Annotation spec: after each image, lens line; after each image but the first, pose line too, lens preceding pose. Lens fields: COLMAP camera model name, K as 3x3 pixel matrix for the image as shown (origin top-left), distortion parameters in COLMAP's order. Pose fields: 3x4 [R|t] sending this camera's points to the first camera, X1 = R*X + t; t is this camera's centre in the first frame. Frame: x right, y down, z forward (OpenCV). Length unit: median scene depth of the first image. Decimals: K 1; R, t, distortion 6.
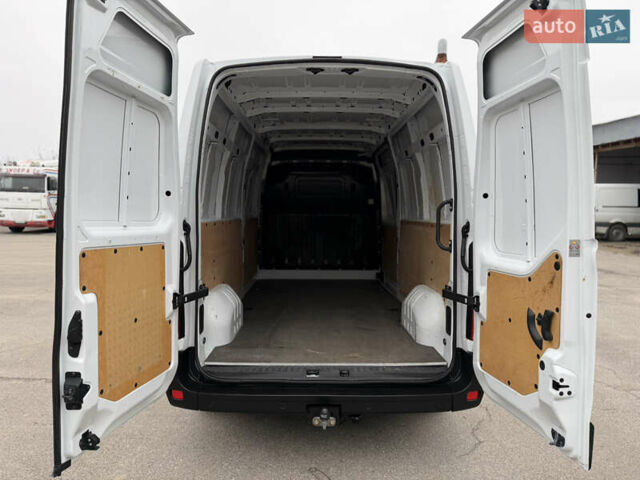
lens RADIAL K [[448.7, 0, 320.0], [0, 448.7, 240.0], [0, 0, 1]] dist [0.086846, -0.124171]
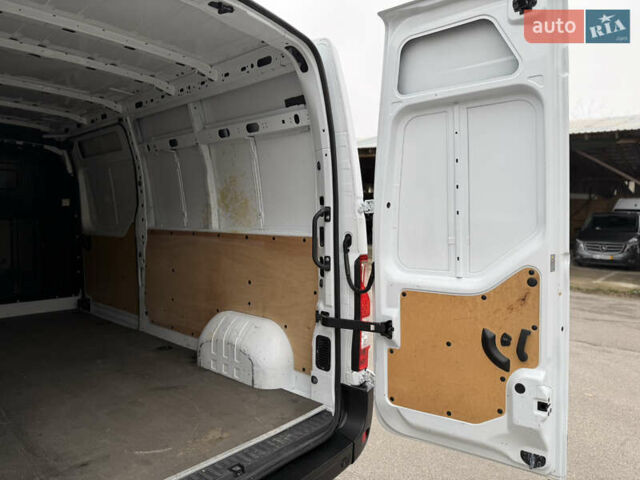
lens RADIAL K [[448.7, 0, 320.0], [0, 448.7, 240.0], [0, 0, 1]] dist [0.086846, -0.124171]
pose [[0.682867, -0.033503, 0.729774, -0.338658], [0.037429, 0.999240, 0.010850, -0.041201], [-0.729583, 0.019905, 0.683602, 0.468550]]
